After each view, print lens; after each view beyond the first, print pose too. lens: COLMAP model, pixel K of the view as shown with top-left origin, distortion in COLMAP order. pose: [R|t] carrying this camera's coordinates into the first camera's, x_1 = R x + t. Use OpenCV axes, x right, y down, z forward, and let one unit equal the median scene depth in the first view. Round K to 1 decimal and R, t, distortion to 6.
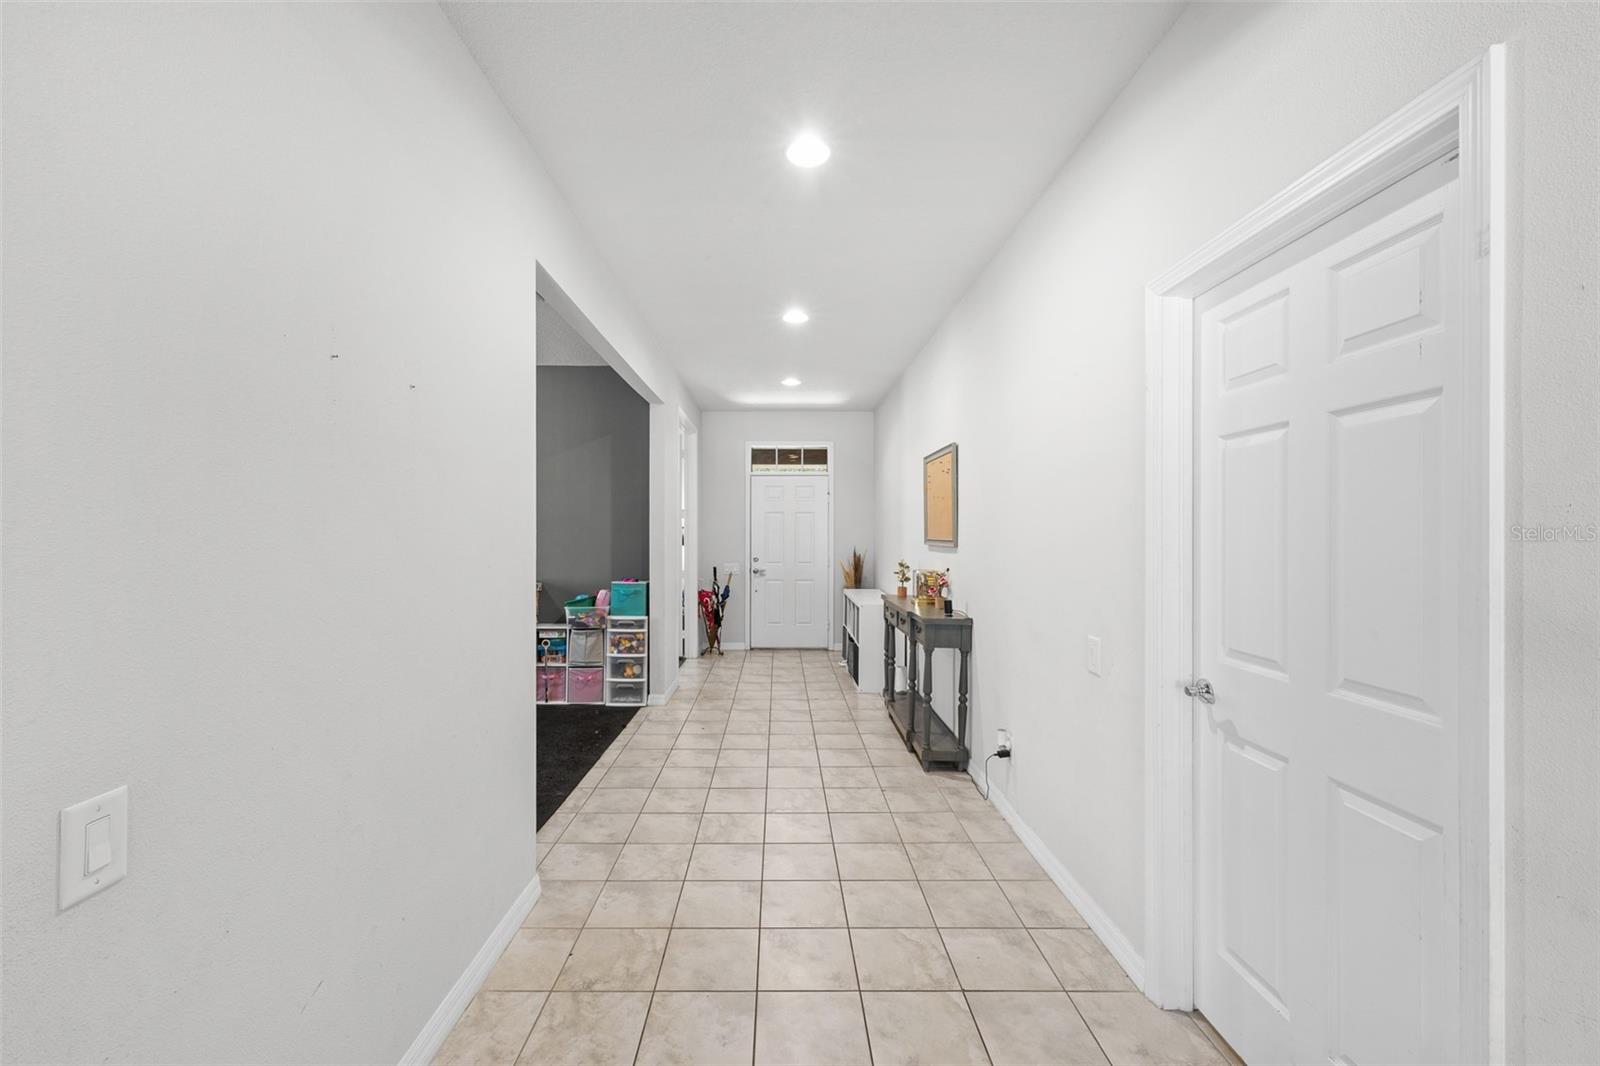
lens RADIAL K [[644.3, 0, 770.0], [0, 644.3, 528.6], [0, 0, 1]] dist [-0.002210, 0.000724]
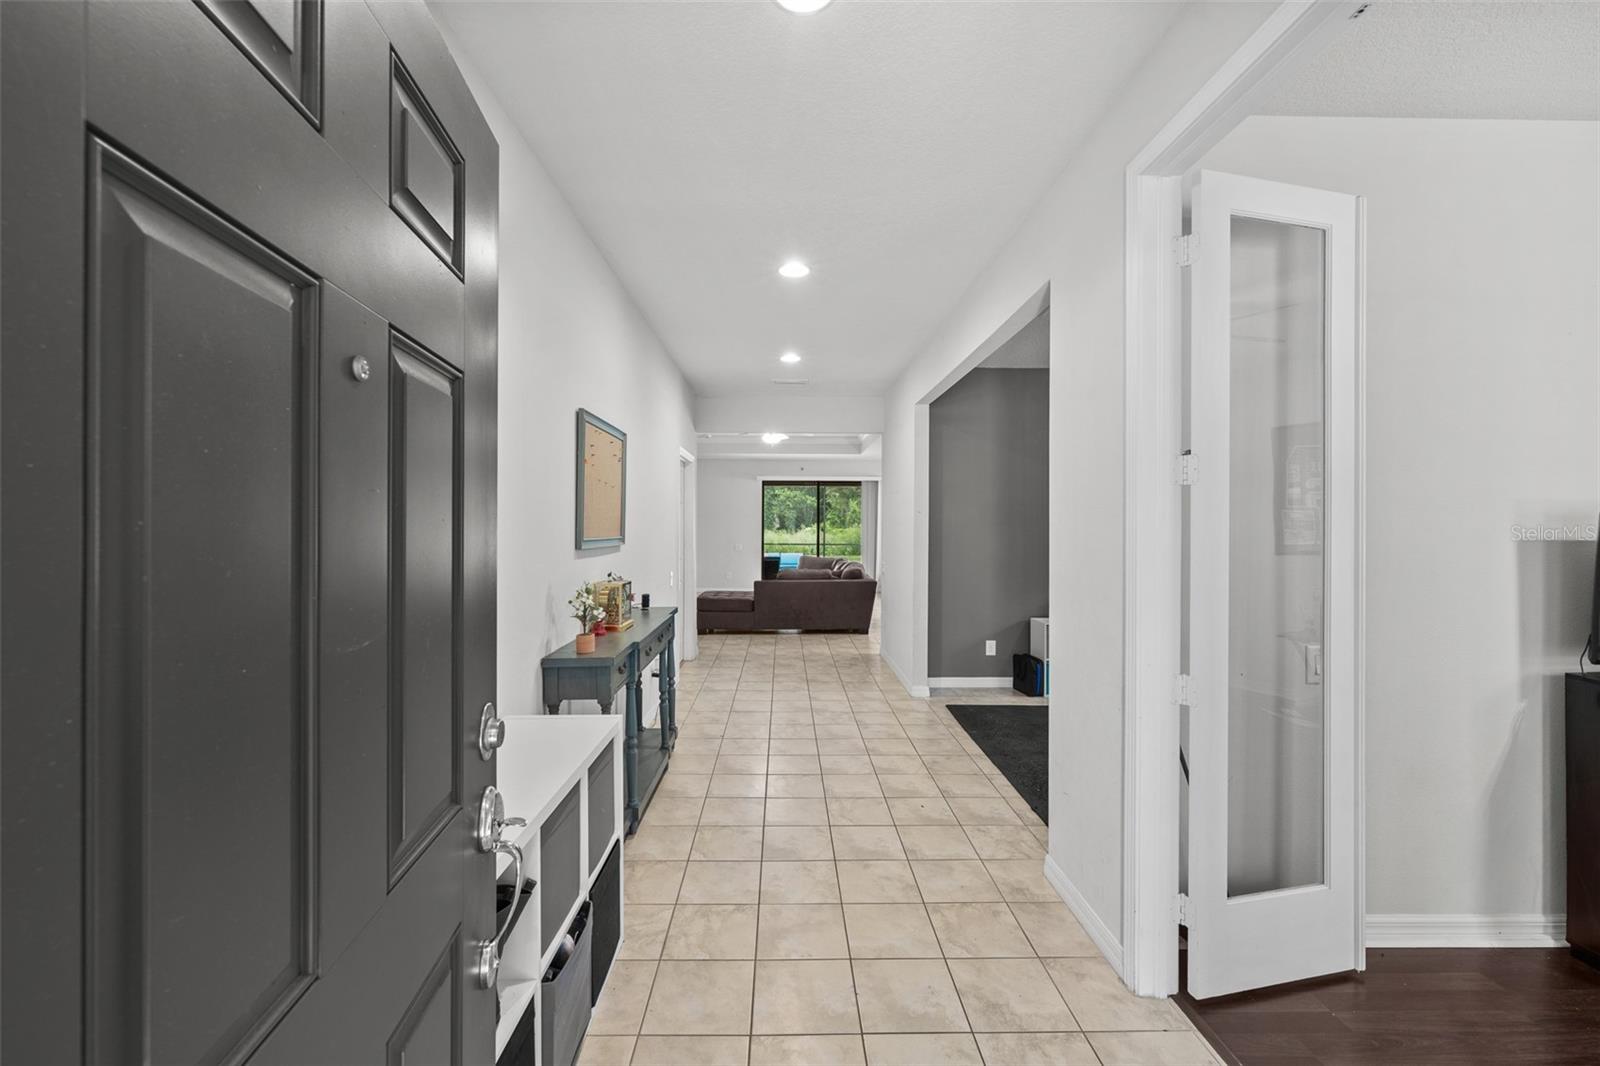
lens RADIAL K [[644.3, 0, 797.8], [0, 644.3, 527.0], [0, 0, 1]] dist [-0.002210, 0.000724]
pose [[-0.999241, -0.003595, -0.038795, 0.067519], [-0.003409, 0.999982, -0.004866, 0.005403], [0.038812, -0.004730, -0.999235, 1.901942]]
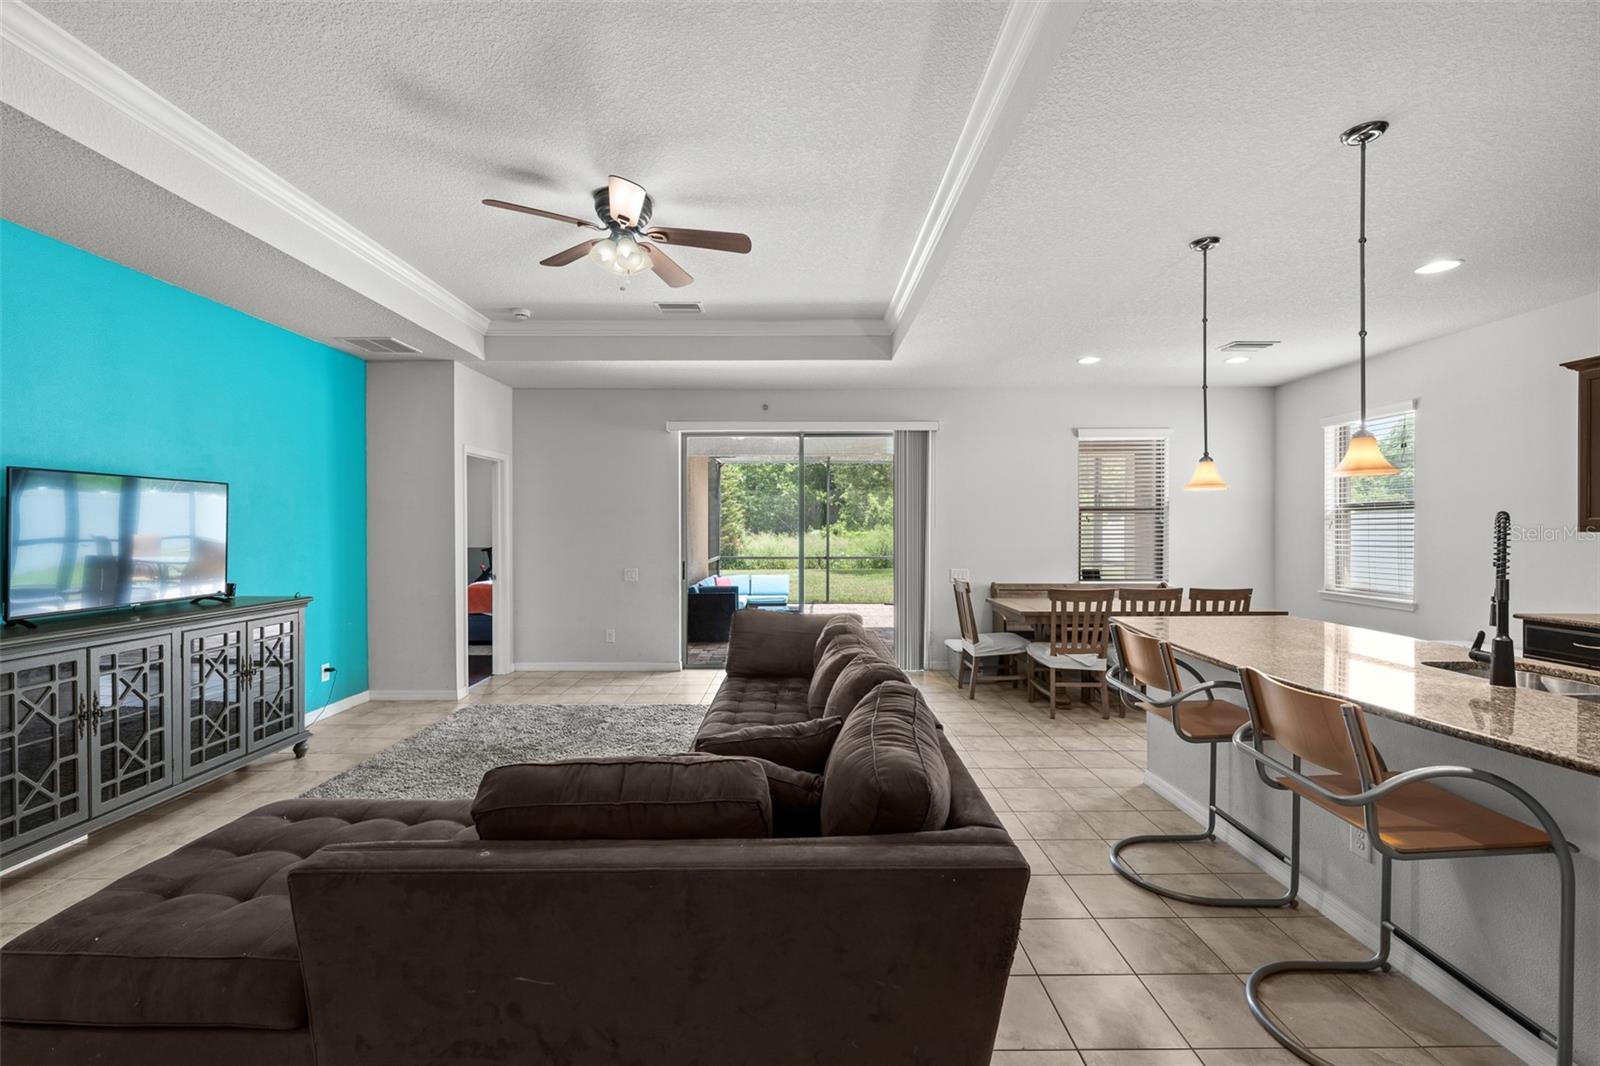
lens RADIAL K [[693.7, 0, 790.9], [0, 693.7, 529.3], [0, 0, 1]] dist [-0.001241, 0.001033]
pose [[-0.999980, 0.002004, -0.006075, -0.135915], [0.002035, 0.999985, -0.005069, -0.008589], [0.006065, -0.005082, -0.999969, 0.260048]]
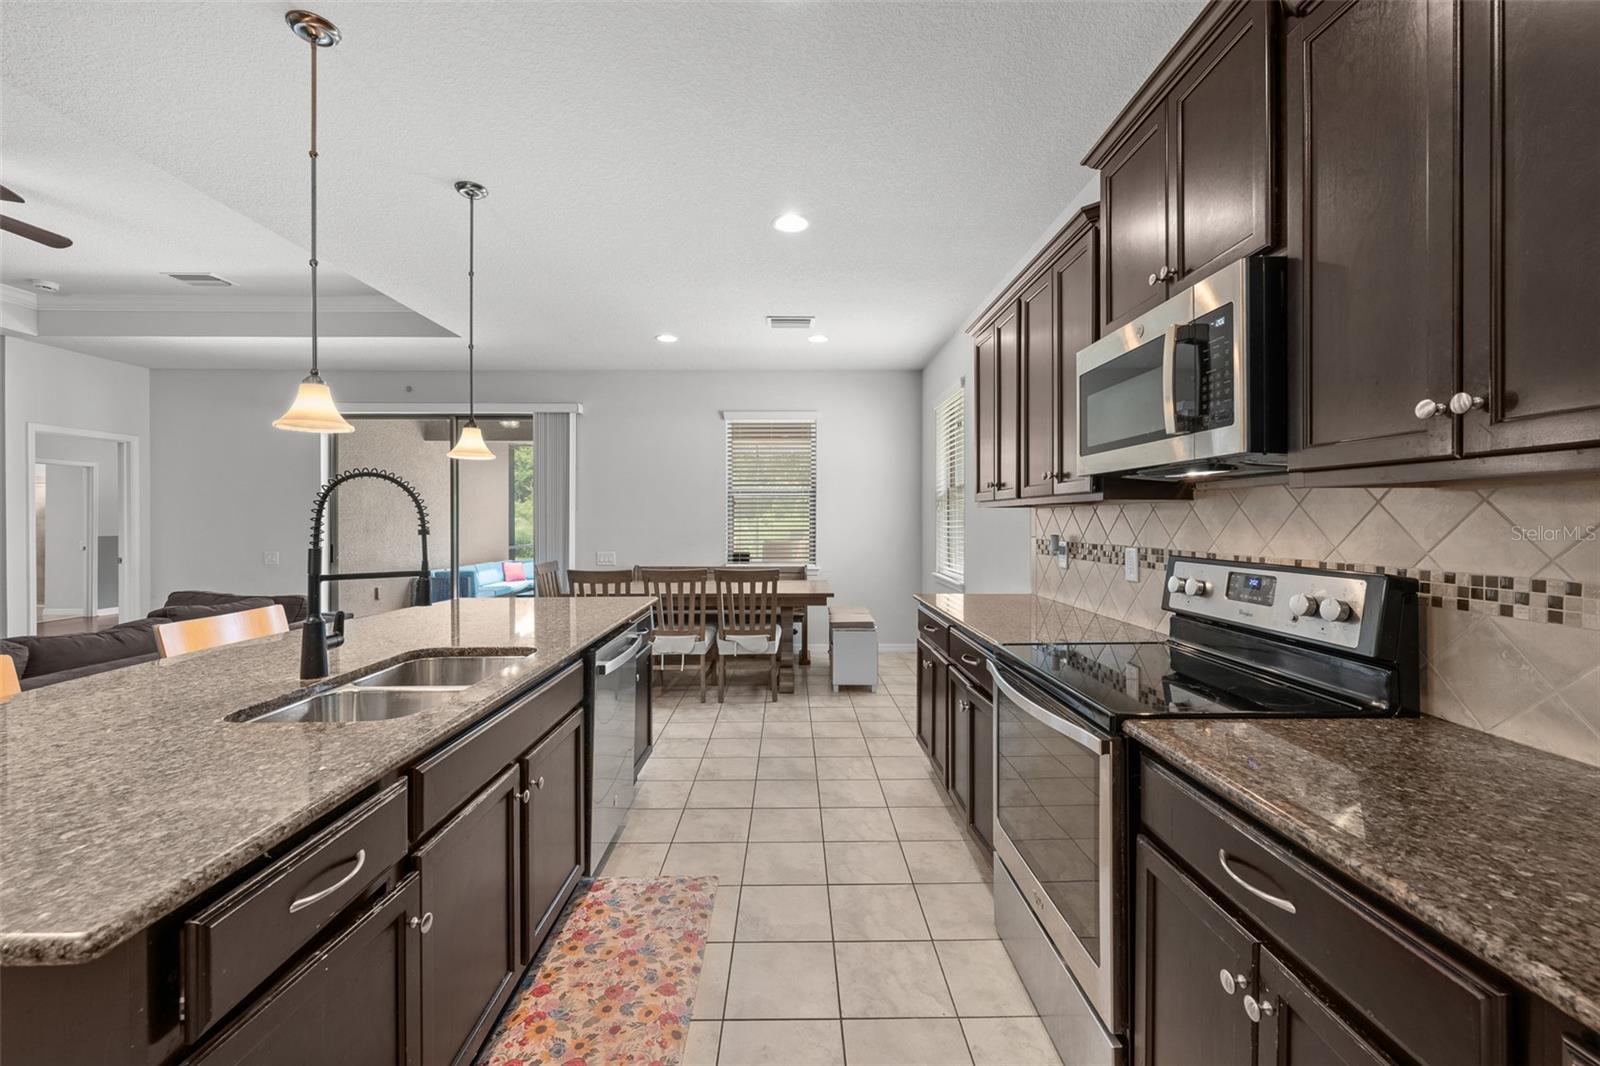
lens RADIAL K [[644.3, 0, 792.2], [0, 644.3, 520.9], [0, 0, 1]] dist [-0.002210, 0.000724]
pose [[-0.999709, 0.002815, -0.023938, -0.934704], [0.002925, 0.999985, -0.004573, 0.012606], [0.023924, -0.004641, -0.999703, 0.152131]]
